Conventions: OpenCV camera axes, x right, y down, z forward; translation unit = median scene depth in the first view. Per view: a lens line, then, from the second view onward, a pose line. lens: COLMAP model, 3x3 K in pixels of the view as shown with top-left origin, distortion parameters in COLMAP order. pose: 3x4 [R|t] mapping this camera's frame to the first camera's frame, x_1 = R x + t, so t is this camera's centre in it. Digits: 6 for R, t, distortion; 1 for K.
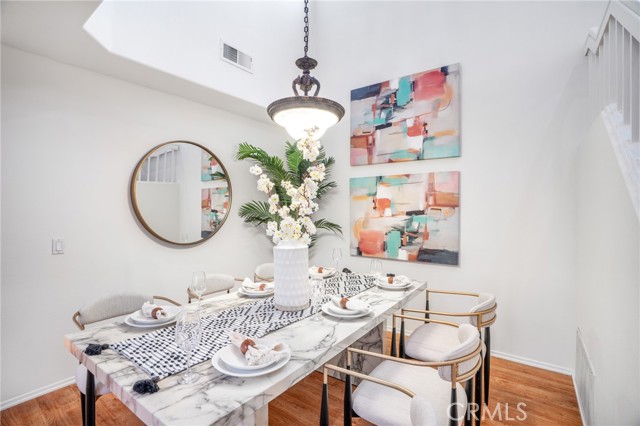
lens RADIAL K [[306.4, 0, 317.7], [0, 306.4, 211.5], [0, 0, 1]] dist [-0.049029, 0.012023]
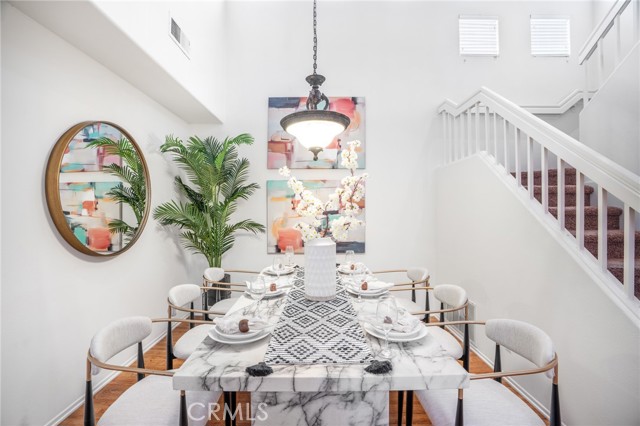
lens RADIAL K [[306.4, 0, 311.1], [0, 306.4, 207.8], [0, 0, 1]] dist [-0.049029, 0.012023]
pose [[0.808291, -0.000440, 0.588783, -0.445420], [0.008466, 0.999905, -0.010875, -0.001492], [-0.588723, 0.013775, 0.808218, 0.069928]]
